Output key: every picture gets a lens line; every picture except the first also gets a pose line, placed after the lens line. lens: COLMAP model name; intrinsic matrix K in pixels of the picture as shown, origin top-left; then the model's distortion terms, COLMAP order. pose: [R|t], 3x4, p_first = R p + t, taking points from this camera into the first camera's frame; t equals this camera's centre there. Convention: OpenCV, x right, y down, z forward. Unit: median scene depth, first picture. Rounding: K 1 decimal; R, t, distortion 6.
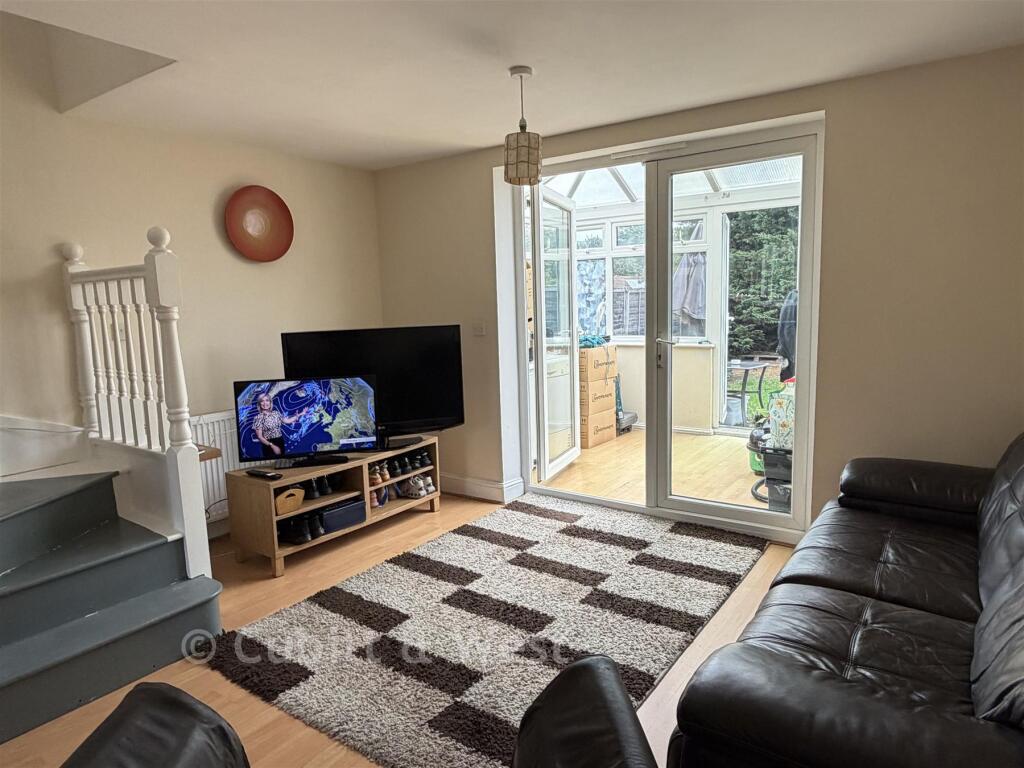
lens RADIAL K [[640.2, 0, 512.0], [0, 640.2, 384.0], [0, 0, 1]] dist [0.047029, 0.000381]
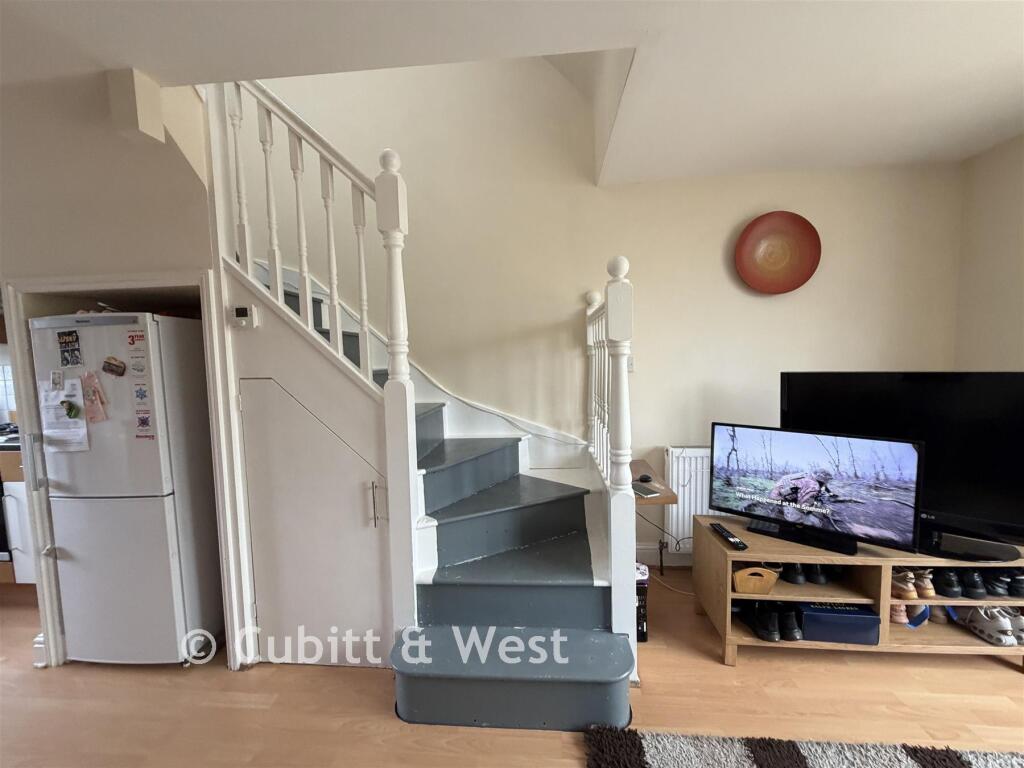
lens RADIAL K [[405.1, 0, 512.0], [0, 405.1, 384.0], [0, 0, 1]] dist [-0.001150, 0.000776]
pose [[0.508712, 0.082997, -0.856927, -0.075700], [-0.104409, 0.993943, 0.034286, -0.044454], [0.854582, 0.072030, 0.514297, 0.414559]]
